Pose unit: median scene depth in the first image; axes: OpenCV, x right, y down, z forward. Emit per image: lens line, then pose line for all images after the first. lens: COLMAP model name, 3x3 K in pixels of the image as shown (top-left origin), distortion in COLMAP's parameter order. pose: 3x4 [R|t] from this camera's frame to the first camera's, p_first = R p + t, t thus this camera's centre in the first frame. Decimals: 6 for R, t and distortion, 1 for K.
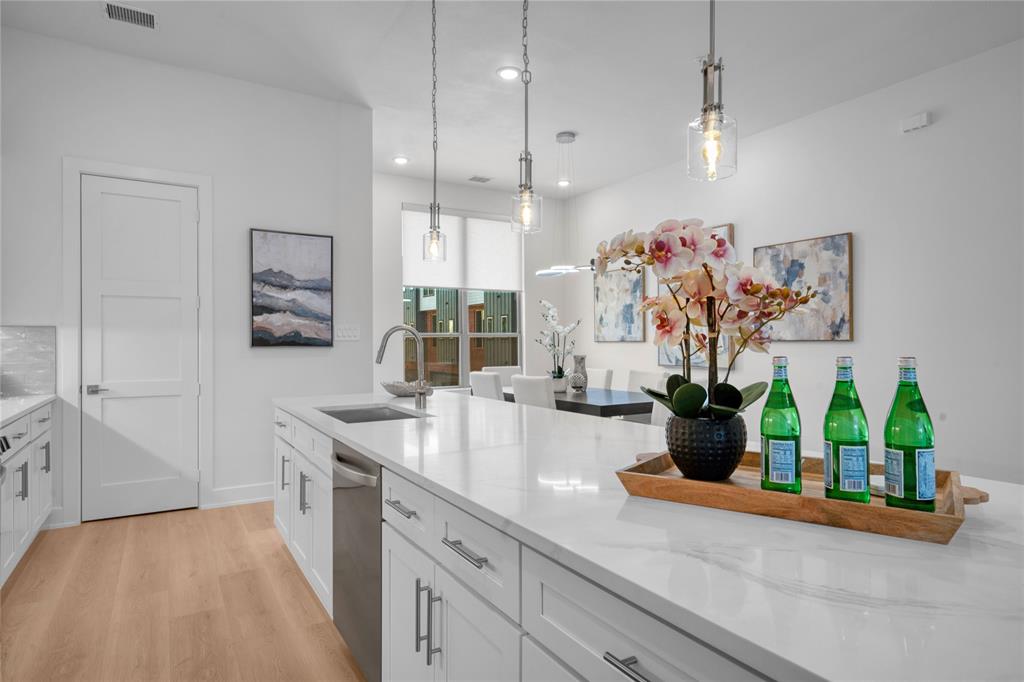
lens RADIAL K [[572.3, 0, 512.0], [0, 572.3, 341.0], [0, 0, 1]] dist [-0.005202, -0.000881]
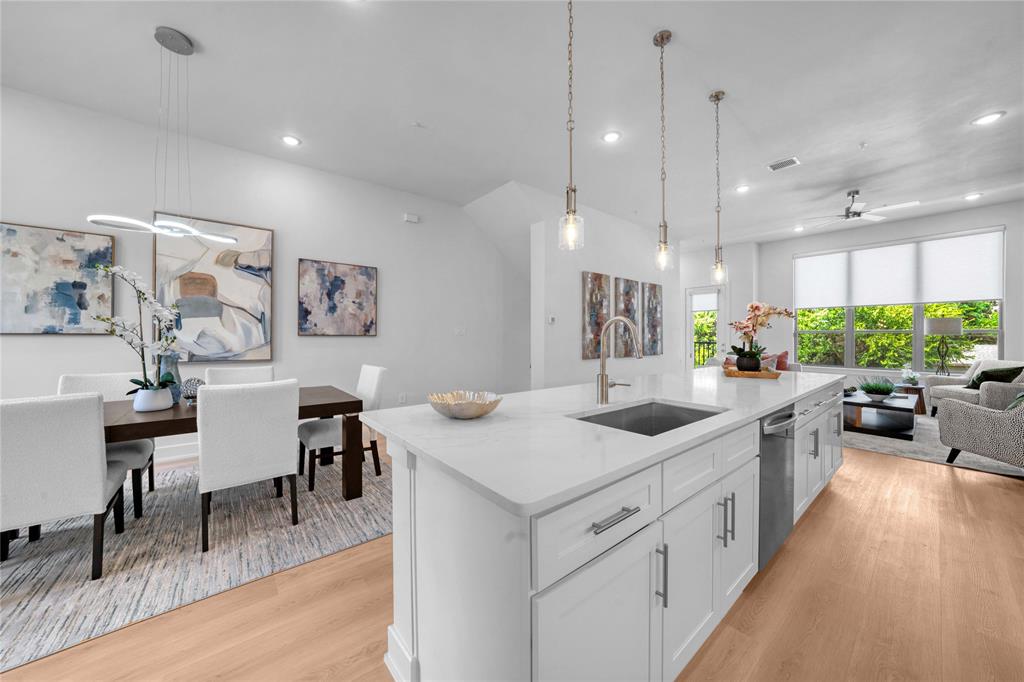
lens RADIAL K [[360.4, 0, 512.9], [0, 360.4, 332.9], [0, 0, 1]] dist [-0.000352, -0.000491]
pose [[-0.132946, 0.009840, 0.991074, -0.441541], [-0.006277, 0.999922, -0.010770, 0.000210], [-0.991103, -0.007652, -0.132874, 0.737712]]
